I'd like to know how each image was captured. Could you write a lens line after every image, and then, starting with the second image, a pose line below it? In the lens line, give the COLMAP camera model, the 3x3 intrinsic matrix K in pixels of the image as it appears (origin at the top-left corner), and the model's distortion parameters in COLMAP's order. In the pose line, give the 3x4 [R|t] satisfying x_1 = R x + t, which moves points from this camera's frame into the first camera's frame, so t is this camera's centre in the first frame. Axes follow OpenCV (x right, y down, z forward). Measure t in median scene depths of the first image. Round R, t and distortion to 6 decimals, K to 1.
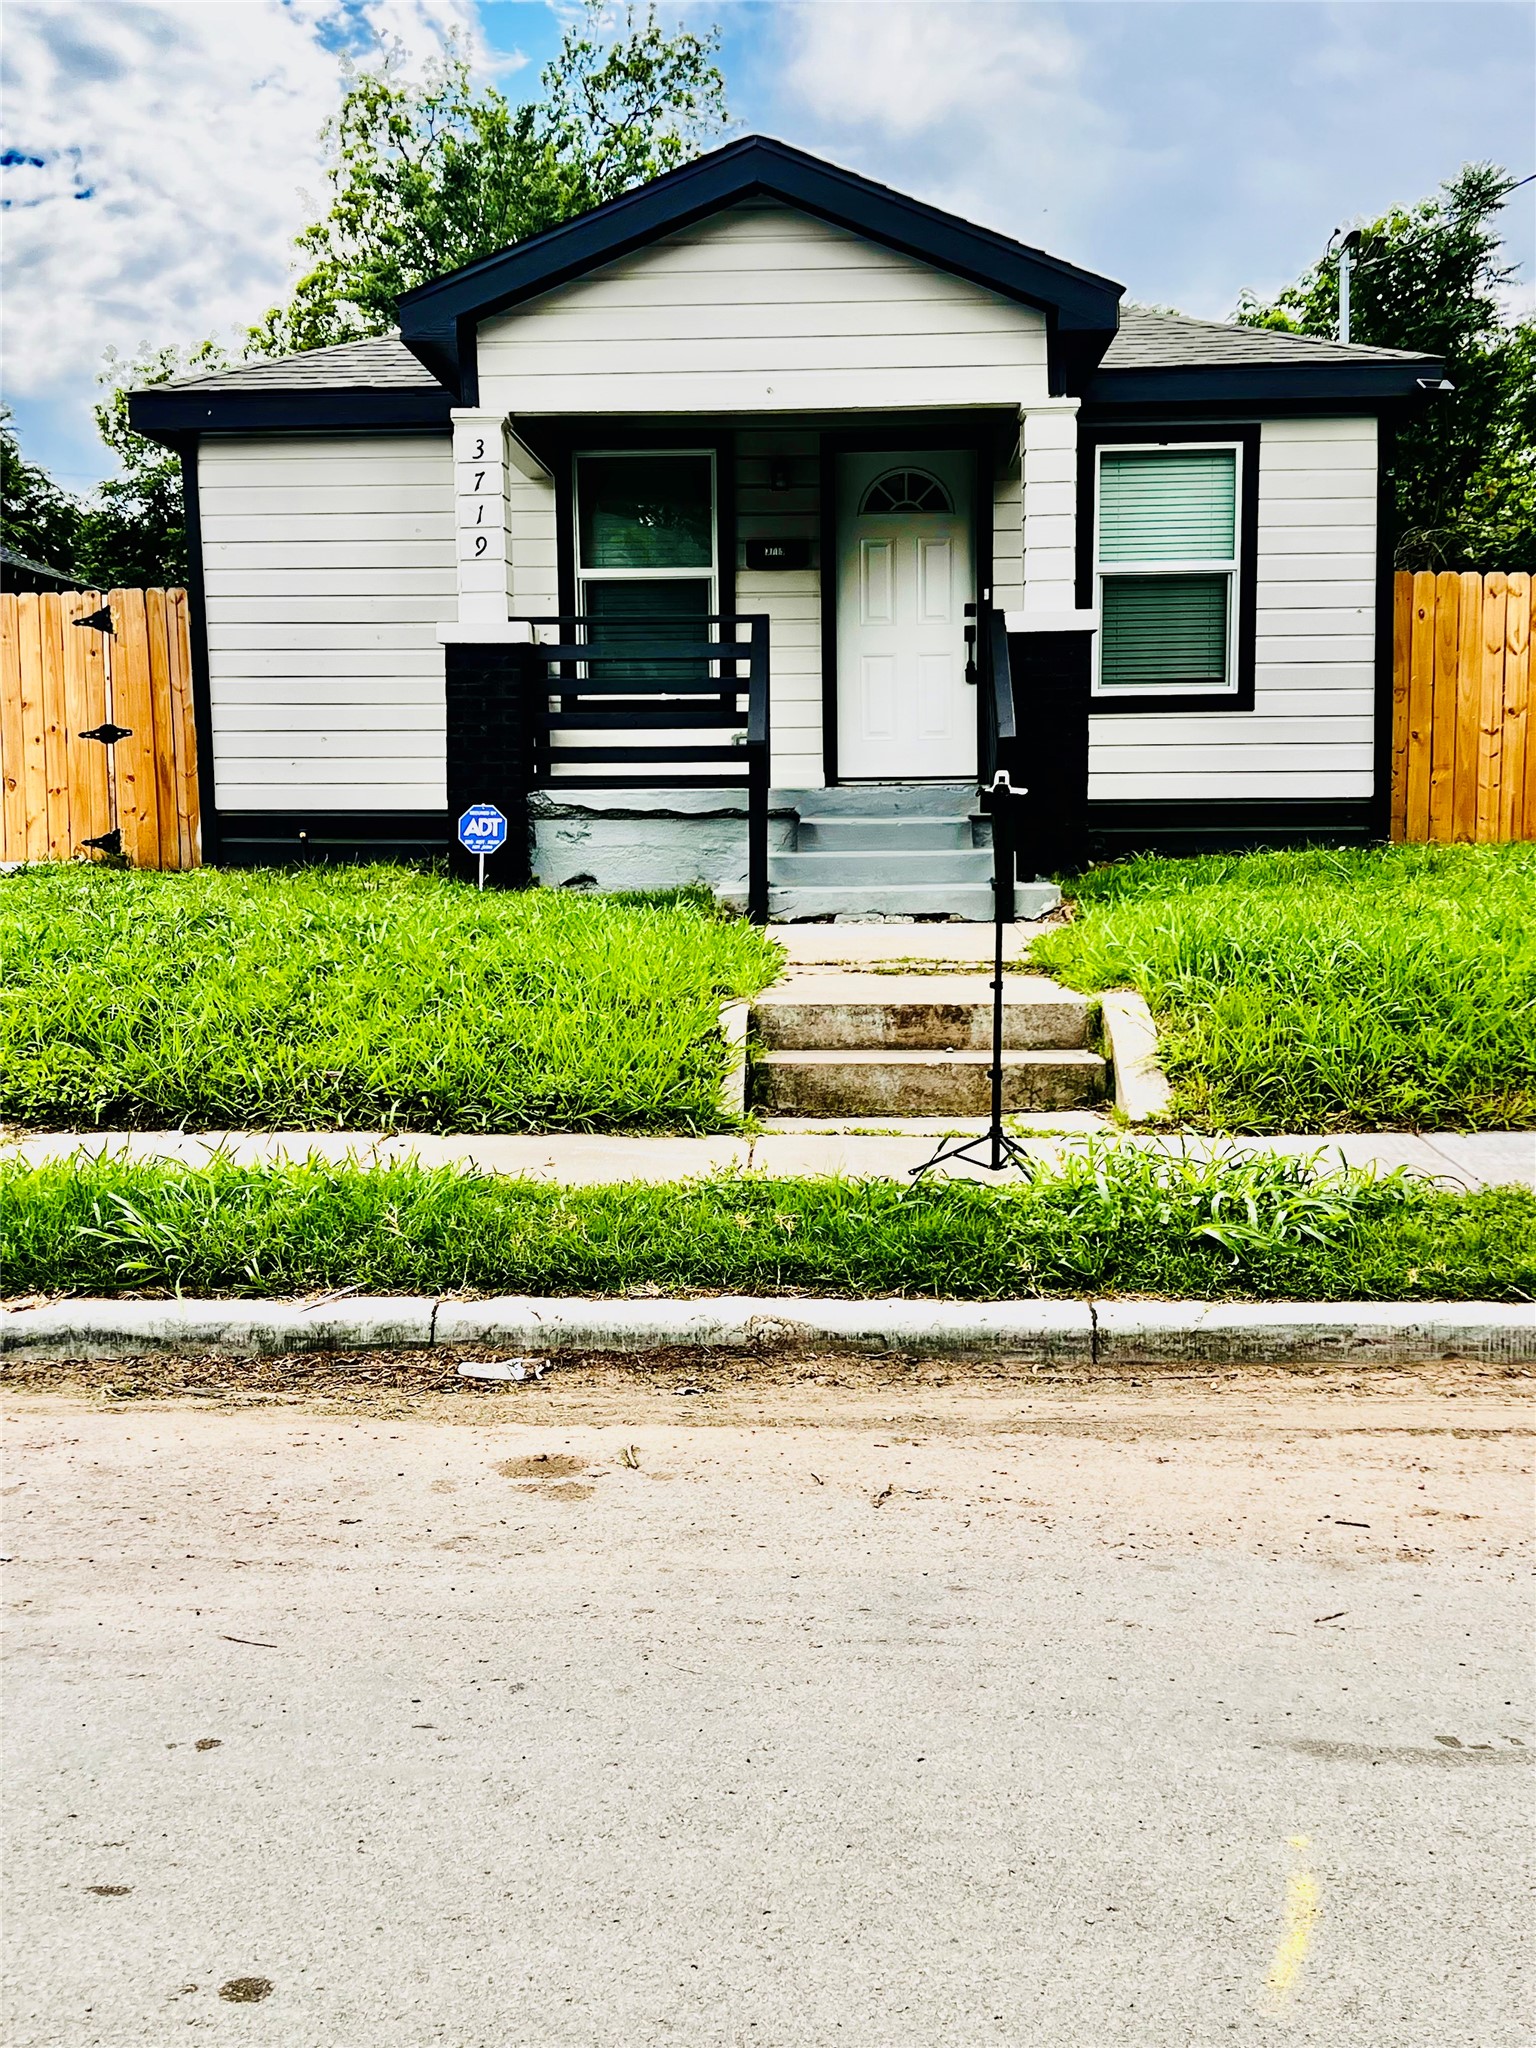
lens RADIAL K [[2264.3, 0, 765.0], [0, 2264.3, 1003.5], [0, 0, 1]] dist [0.027877, 0.000000]
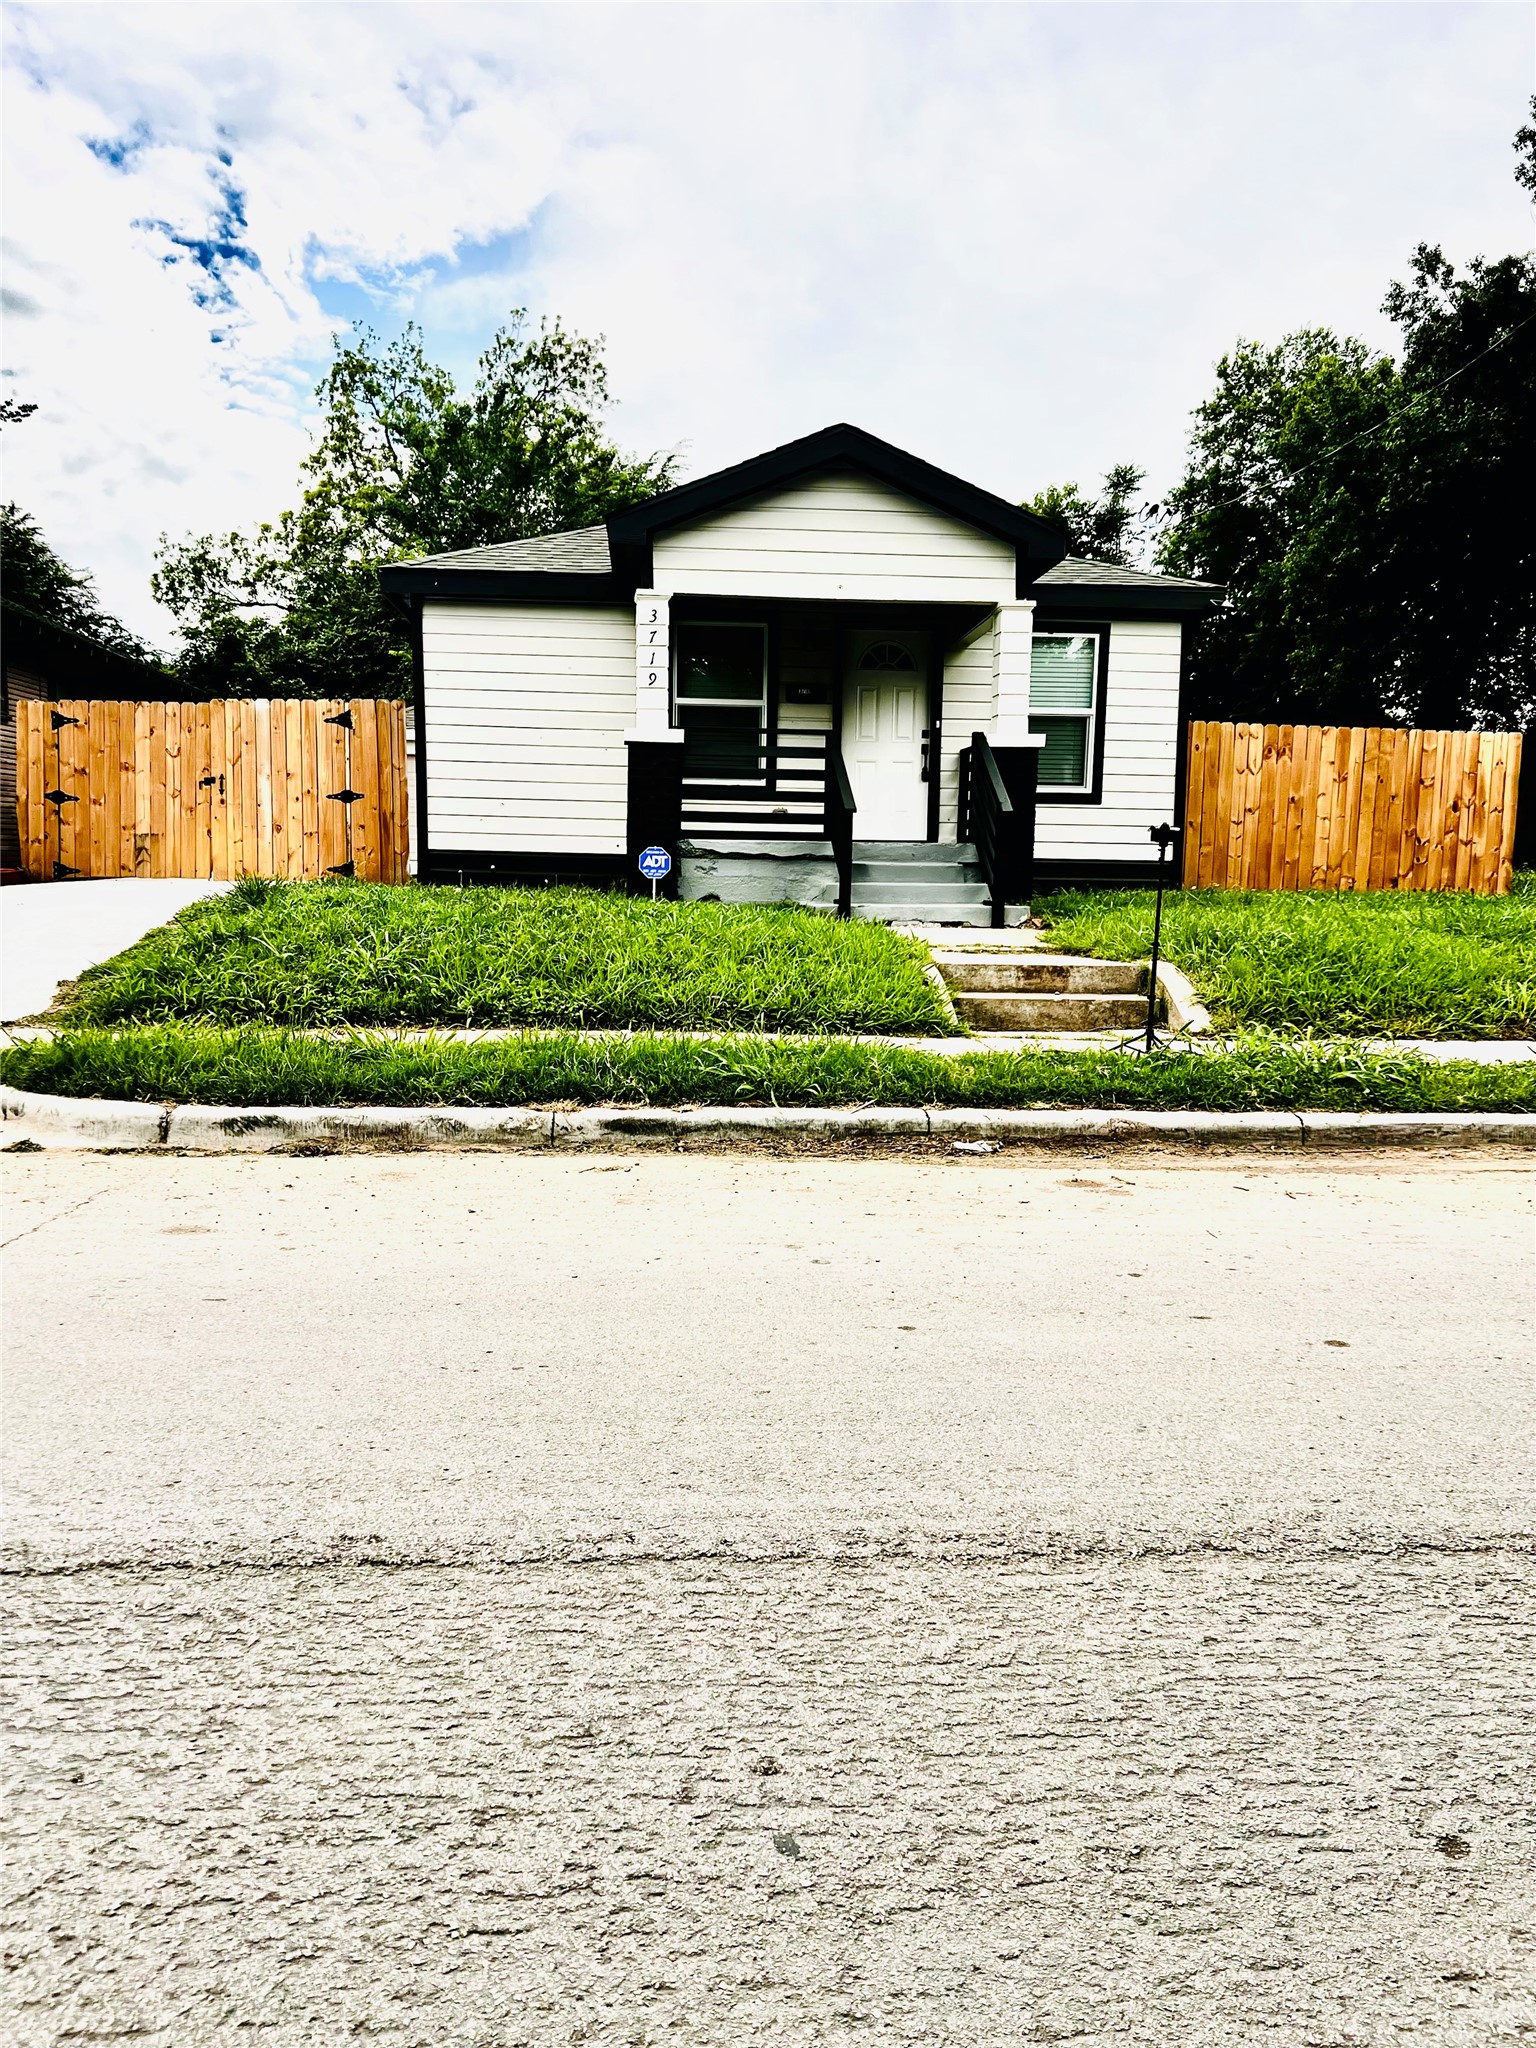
lens RADIAL K [[1549.8, 0, 768.4], [0, 1549.8, 1040.9], [0, 0, 1]] dist [0.023765, -0.017003]
pose [[0.992913, 0.014099, 0.118002, -0.164897], [-0.016250, 0.999718, 0.017287, 0.024877], [-0.117725, -0.019082, 0.992863, -0.063525]]
